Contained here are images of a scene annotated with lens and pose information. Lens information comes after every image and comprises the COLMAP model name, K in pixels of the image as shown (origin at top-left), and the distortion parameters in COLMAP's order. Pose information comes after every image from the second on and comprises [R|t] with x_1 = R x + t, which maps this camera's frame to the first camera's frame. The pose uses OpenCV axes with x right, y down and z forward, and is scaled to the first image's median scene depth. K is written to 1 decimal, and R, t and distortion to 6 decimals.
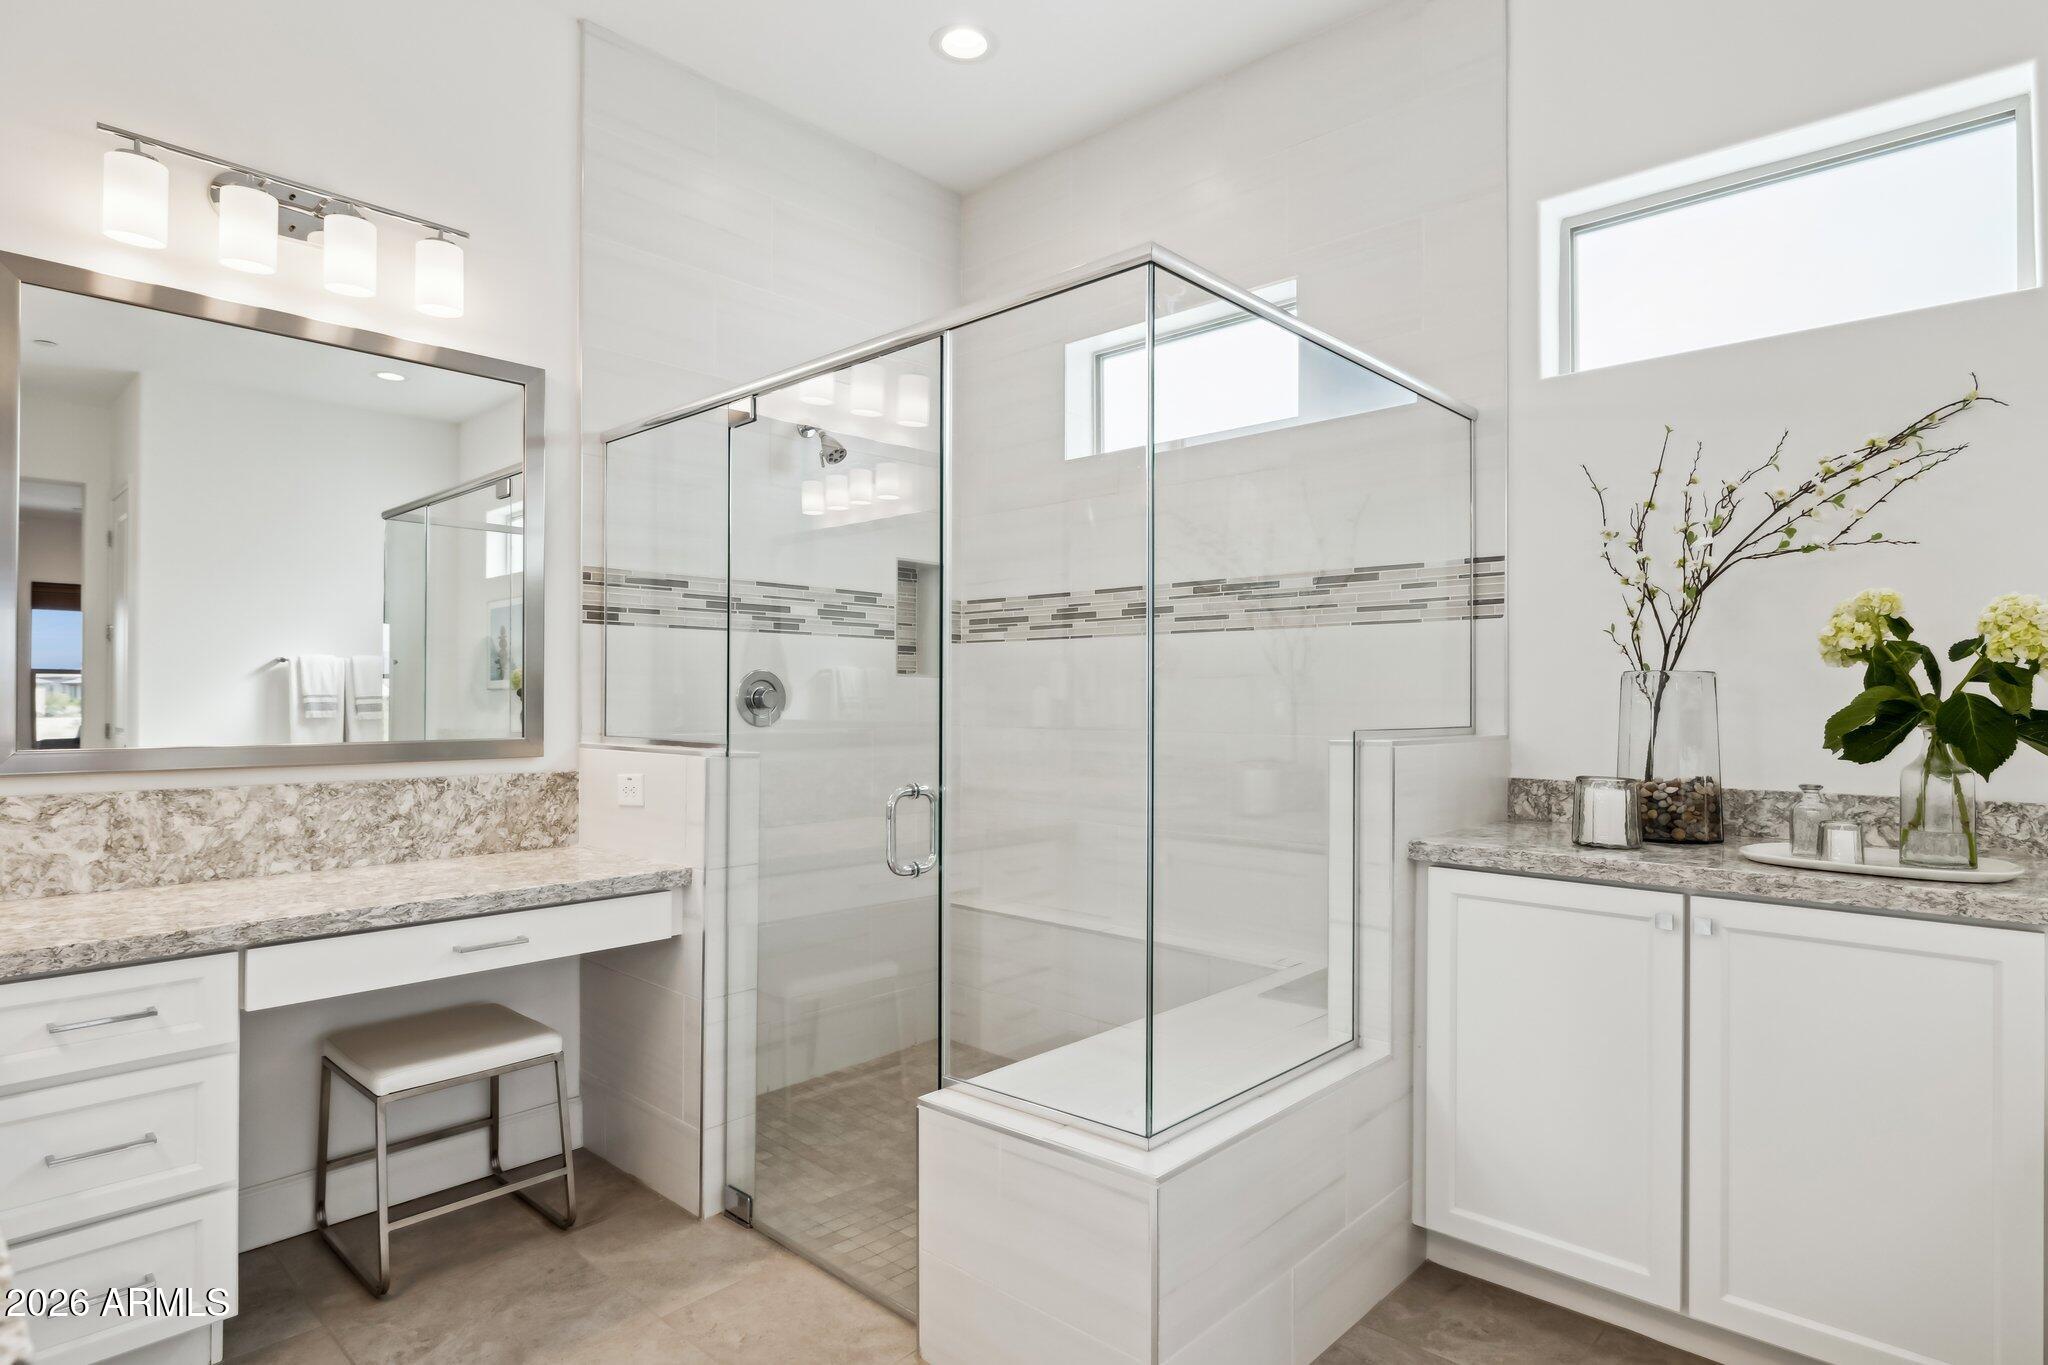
lens RADIAL K [[1106.5, 0, 1035.1], [0, 1106.5, 690.2], [0, 0, 1]] dist [0.000297, 0.000748]
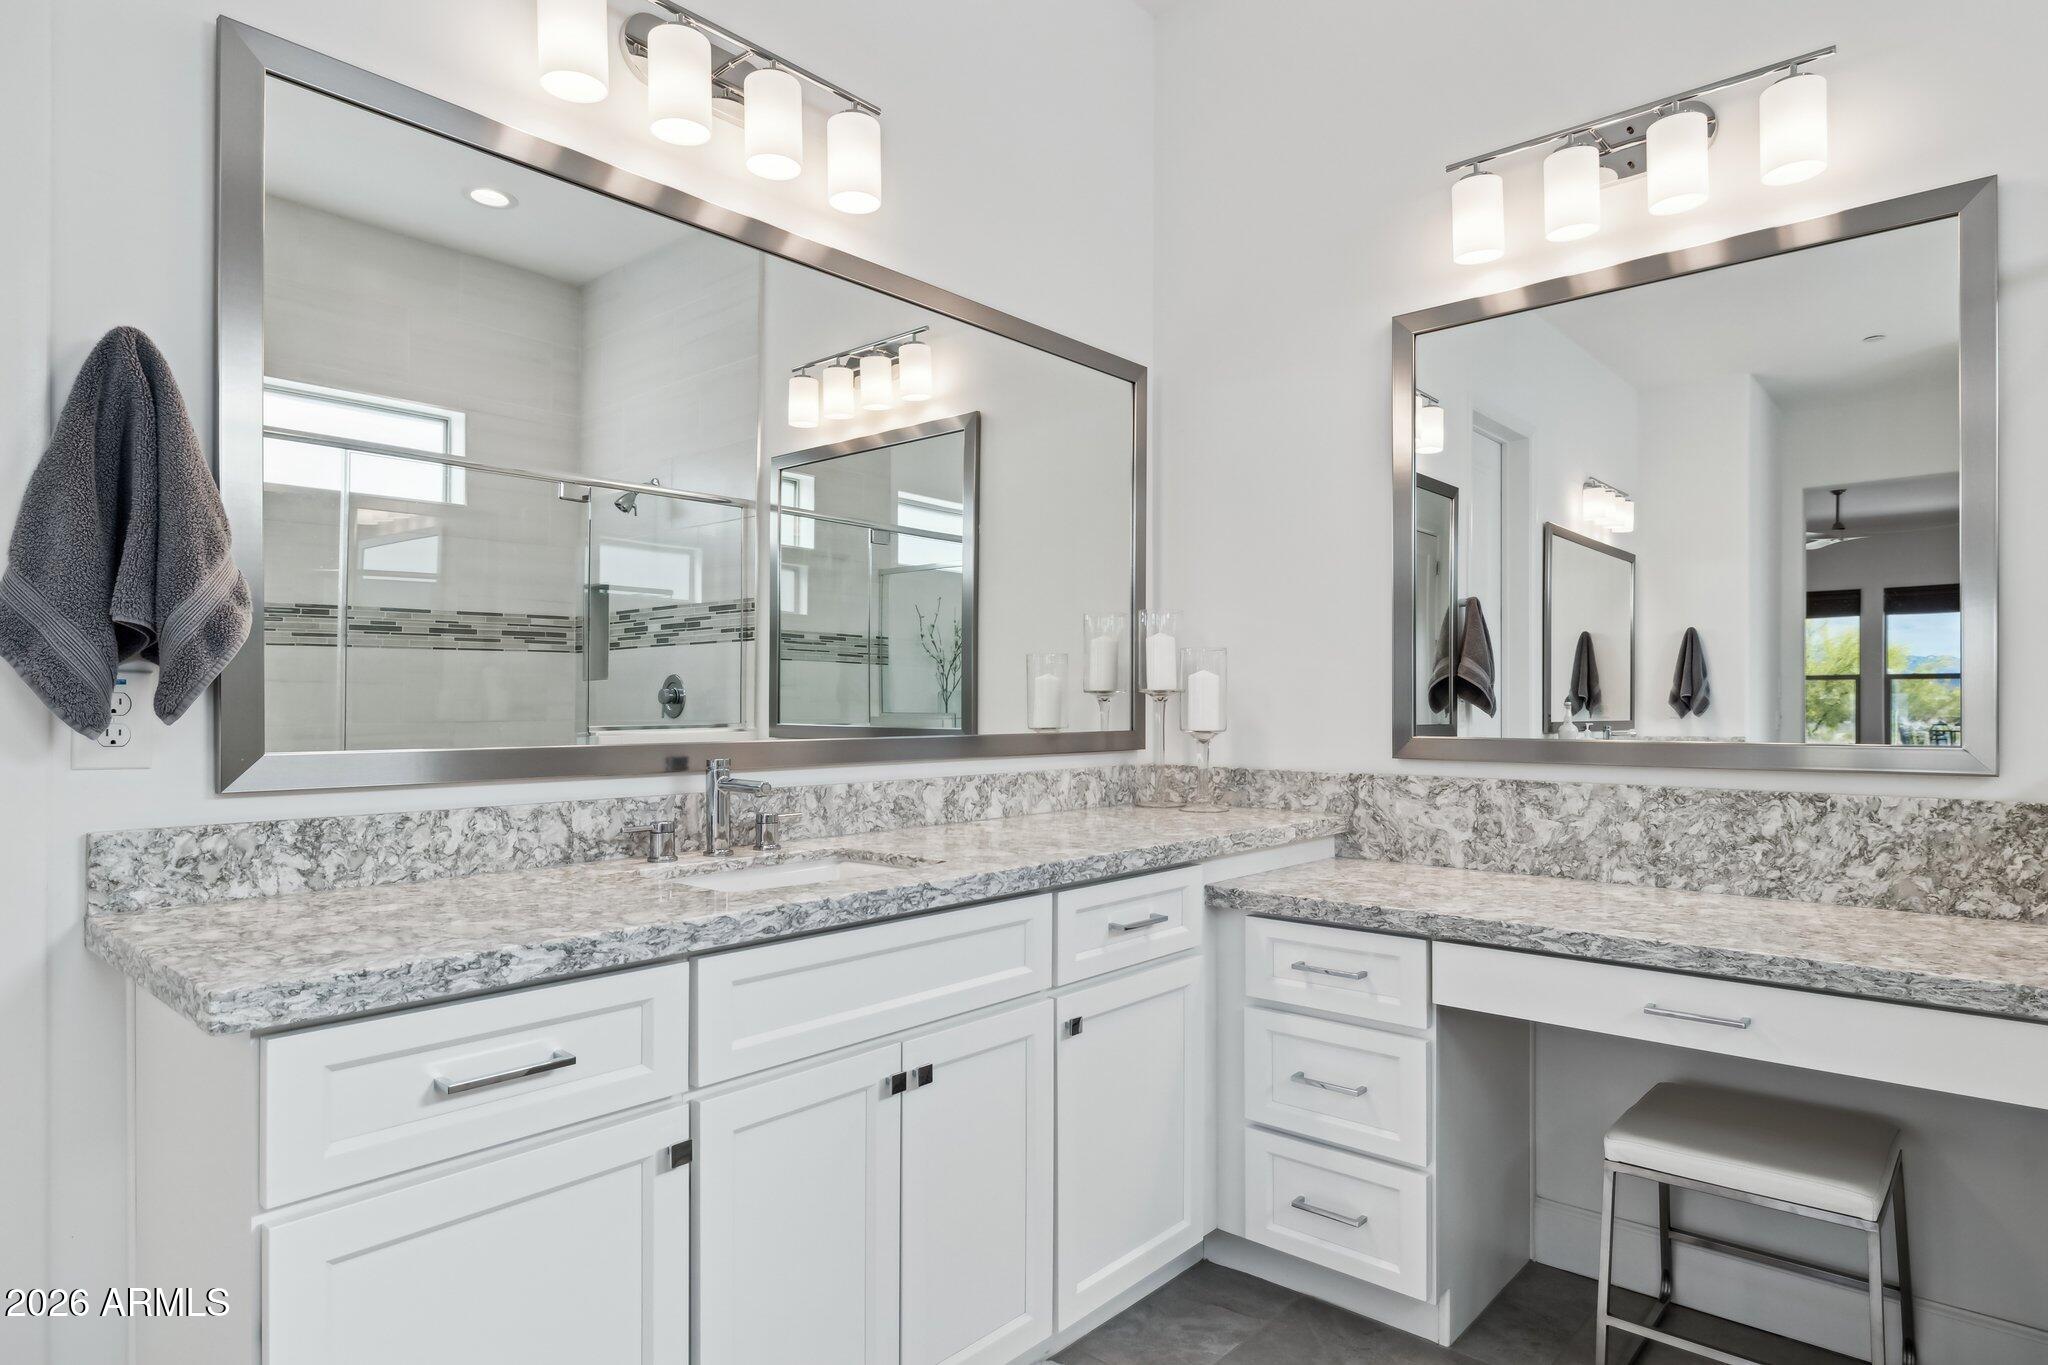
lens RADIAL K [[1134.5, 0, 1029.1], [0, 1134.5, 710.1], [0, 0, 1]] dist [-0.004521, -0.001084]
pose [[0.026728, 0.000611, -0.999643, 0.209725], [0.004785, 0.999988, 0.000739, 0.019311], [0.999631, -0.004803, 0.026724, 0.447110]]
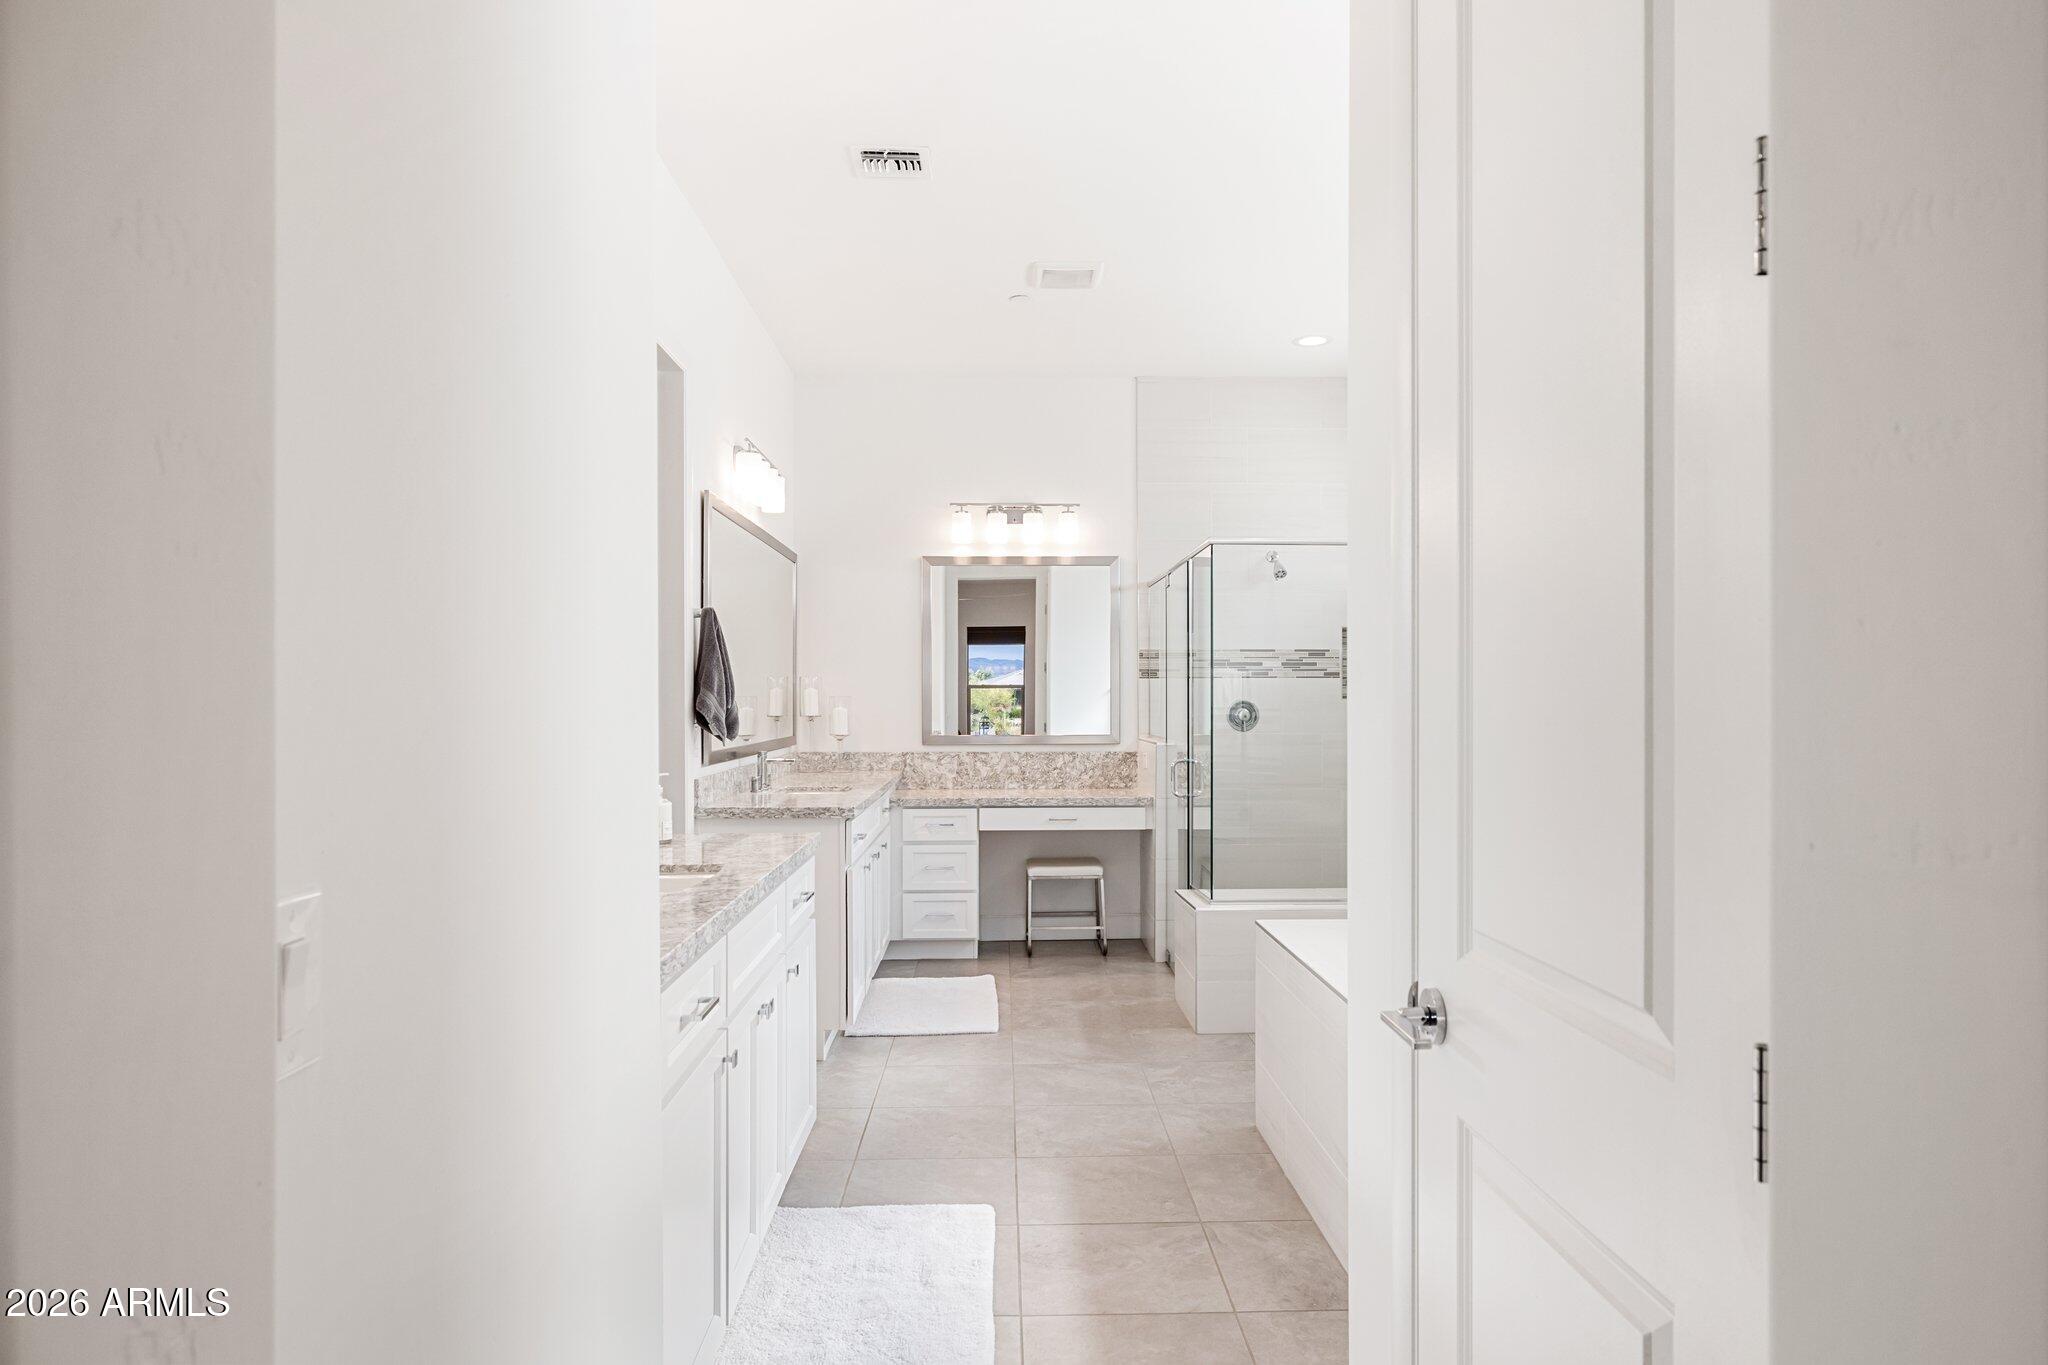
lens RADIAL K [[1237.7, 0, 1026.3], [0, 1237.7, 700.1], [0, 0, 1]] dist [-0.006478, 0.000044]
pose [[0.702843, -0.003032, -0.711339, 1.147264], [0.007971, 0.999962, 0.003614, -0.033706], [0.711301, -0.008210, 0.702840, -0.796358]]
